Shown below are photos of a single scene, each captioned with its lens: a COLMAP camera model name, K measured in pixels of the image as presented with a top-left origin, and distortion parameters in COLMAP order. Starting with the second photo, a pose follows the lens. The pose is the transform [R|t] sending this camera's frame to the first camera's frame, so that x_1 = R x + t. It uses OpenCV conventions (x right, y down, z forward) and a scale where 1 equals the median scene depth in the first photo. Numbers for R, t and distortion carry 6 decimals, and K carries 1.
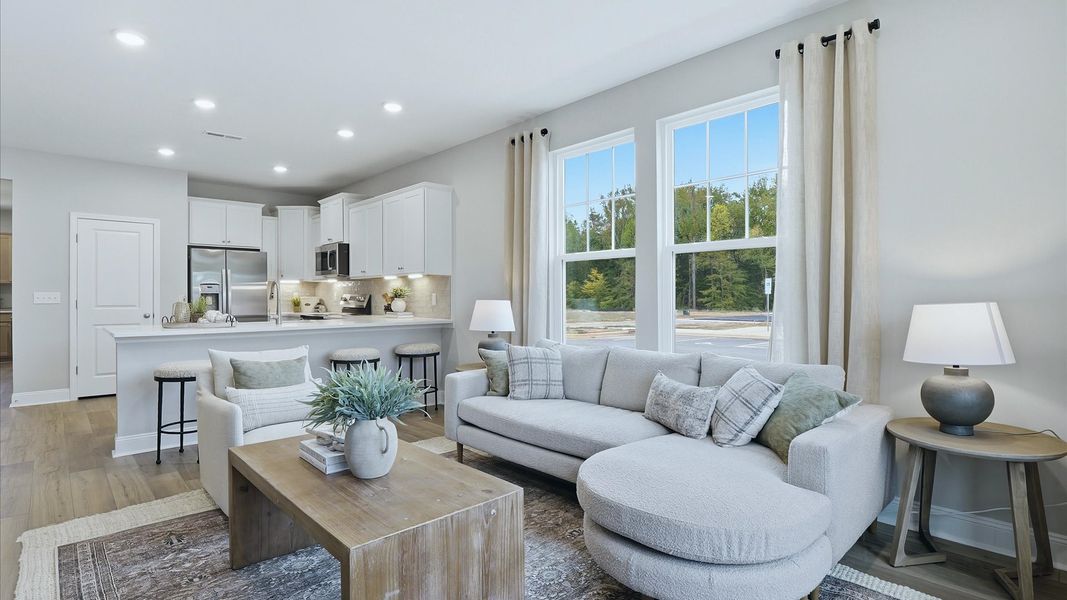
lens RADIAL K [[522.7, 0, 515.8], [0, 522.7, 289.5], [0, 0, 1]] dist [0.003139, -0.005458]
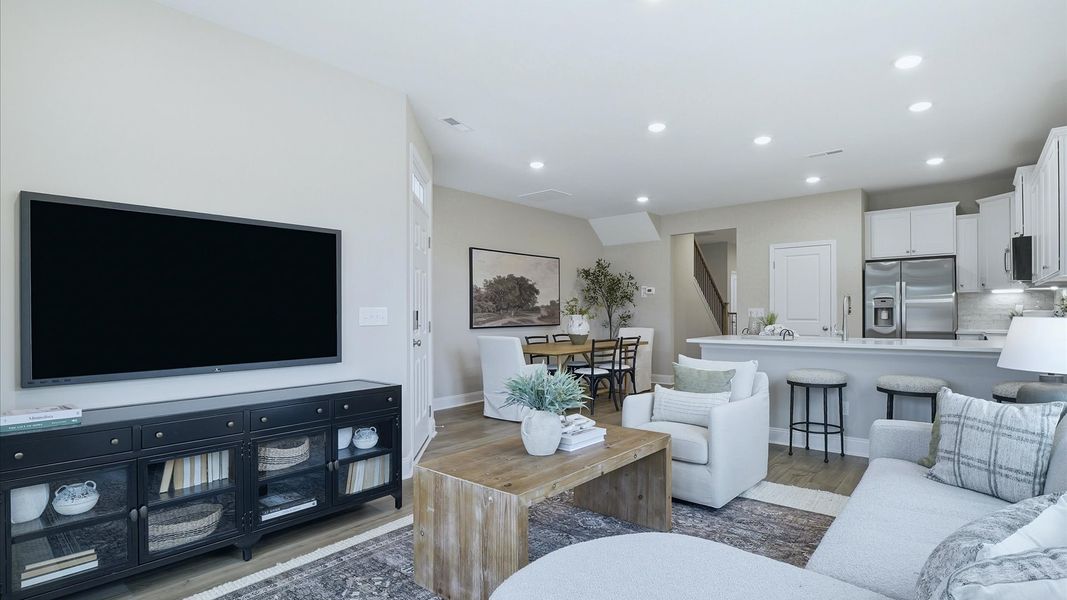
lens RADIAL K [[522.7, 0, 550.7], [0, 522.7, 305.0], [0, 0, 1]] dist [0.003139, -0.005458]
pose [[0.151175, -0.013252, -0.988418, 0.303255], [0.019003, 0.999764, -0.010498, 0.001501], [0.988324, -0.017196, 0.151392, 0.255451]]
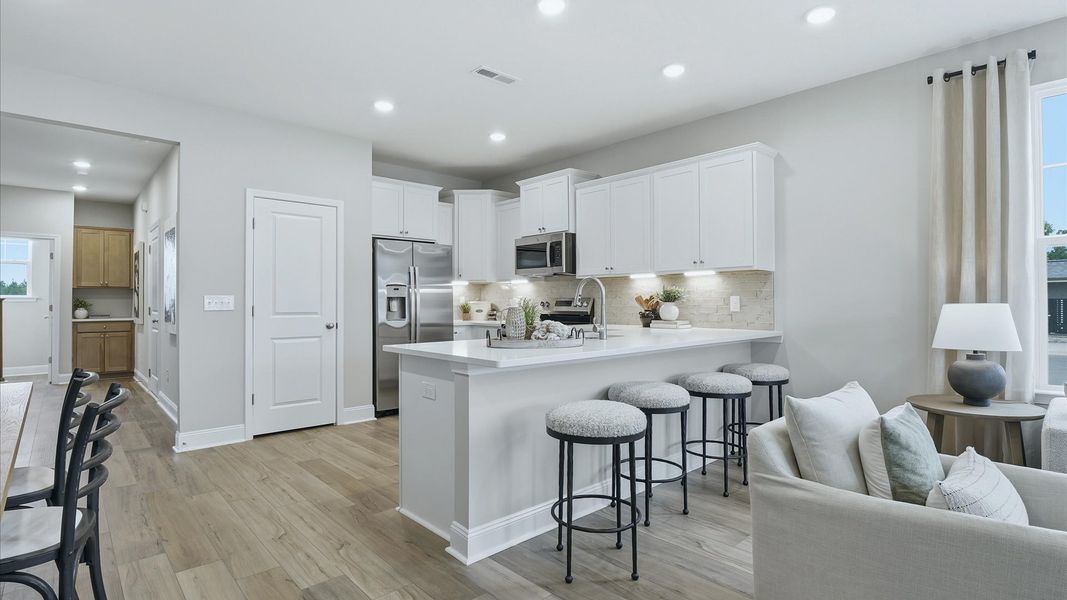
lens RADIAL K [[522.7, 0, 526.2], [0, 522.7, 291.2], [0, 0, 1]] dist [0.003139, -0.005458]
pose [[0.999996, -0.001845, 0.002257, -0.418142], [0.001863, 0.999964, -0.008298, 0.006042], [-0.002241, 0.008302, 0.999963, 0.228351]]
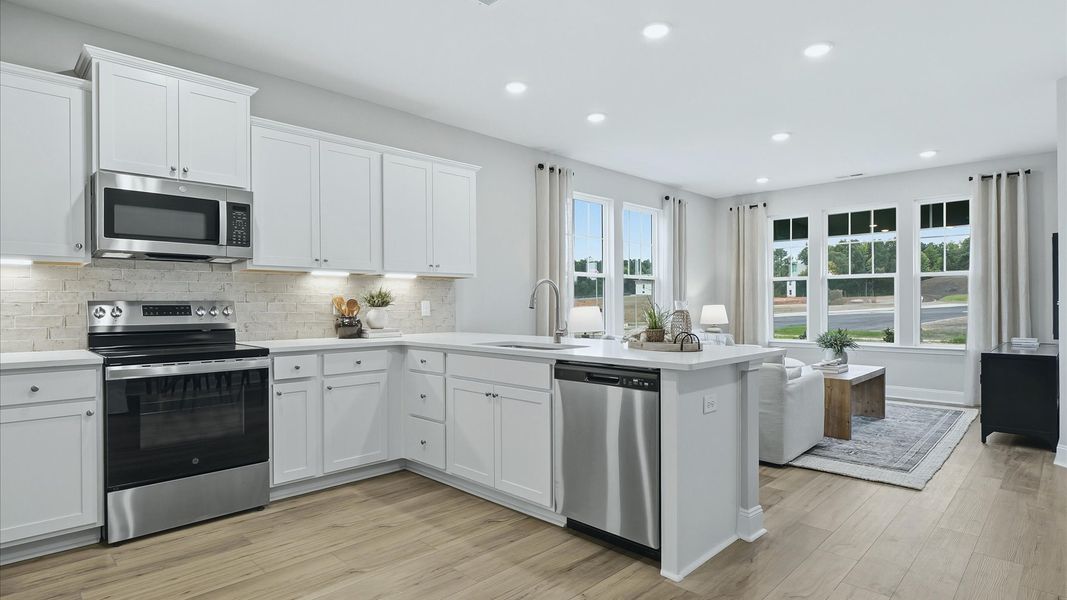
lens RADIAL K [[559.5, 0, 530.6], [0, 559.5, 305.0], [0, 0, 1]] dist [-0.000752, -0.003030]
pose [[-0.055024, 0.001063, 0.998484, -0.900054], [-0.007197, 0.999973, -0.001461, 0.012984], [-0.998459, -0.007266, -0.055015, 0.813709]]
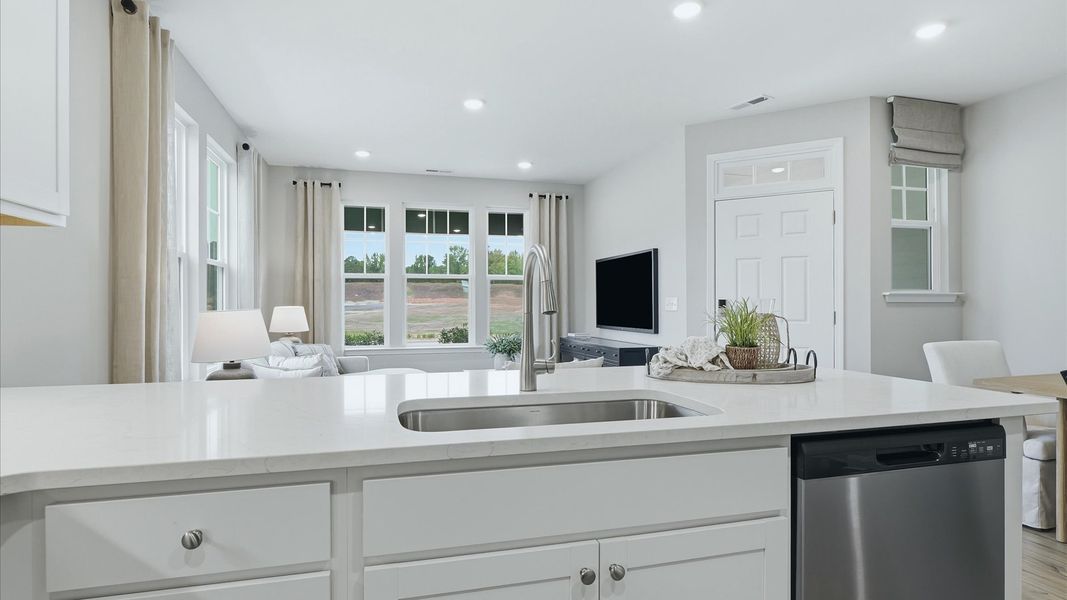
lens RADIAL K [[559.5, 0, 534.7], [0, 559.5, 300.2], [0, 0, 1]] dist [-0.000752, -0.003030]
pose [[-0.896539, 0.007684, 0.442897, -0.460200], [-0.000677, 0.999825, -0.018718, 0.013802], [-0.442963, -0.017081, -0.896377, 0.980908]]
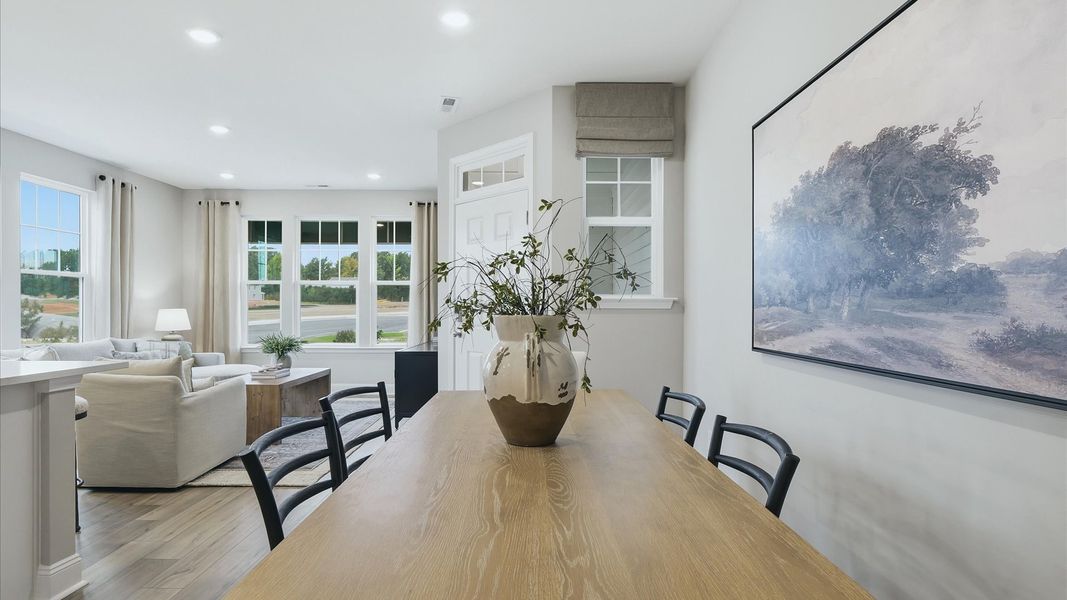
lens RADIAL K [[559.5, 0, 531.6], [0, 559.5, 308.2], [0, 0, 1]] dist [-0.000752, -0.003030]
pose [[-0.738987, -0.000936, 0.673719, -0.932588], [-0.009757, 0.999909, -0.009313, 0.009910], [-0.673649, -0.013455, -0.738929, 0.675775]]
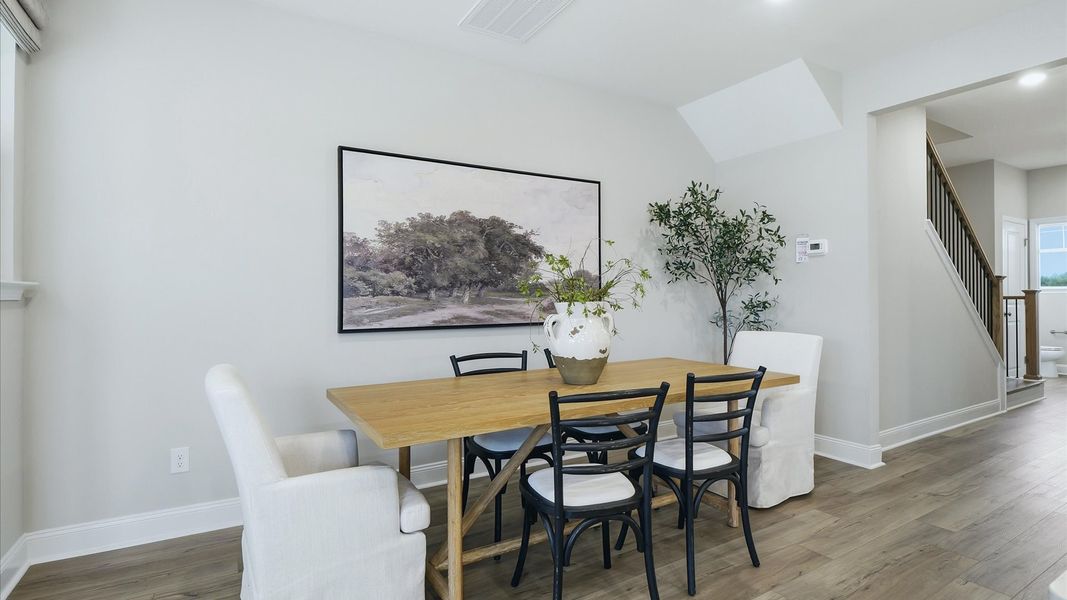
lens RADIAL K [[522.7, 0, 534.8], [0, 522.7, 292.7], [0, 0, 1]] dist [0.003139, -0.005458]
pose [[-0.188291, -0.002219, -0.982111, -0.348955], [0.016410, 0.999851, -0.005405, 0.005348], [0.981976, -0.017134, -0.188226, 0.515146]]
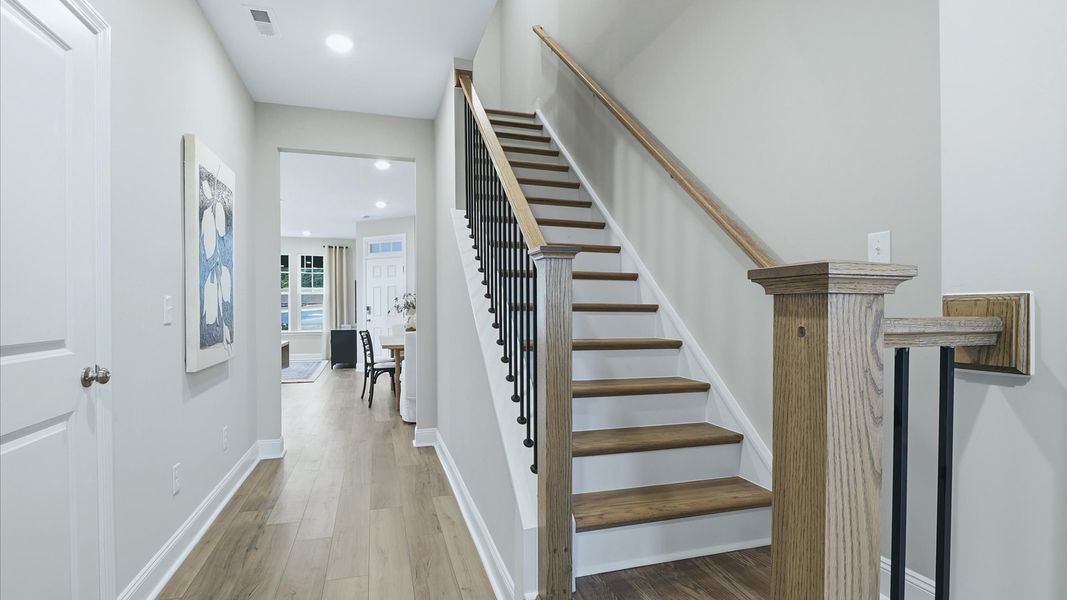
lens RADIAL K [[522.7, 0, 538.0], [0, 522.7, 308.7], [0, 0, 1]] dist [0.003139, -0.005458]
pose [[-0.905035, 0.002886, 0.425327, -1.431095], [0.000921, 0.999988, -0.004826, 0.013502], [-0.425336, -0.003976, -0.905027, 1.337663]]
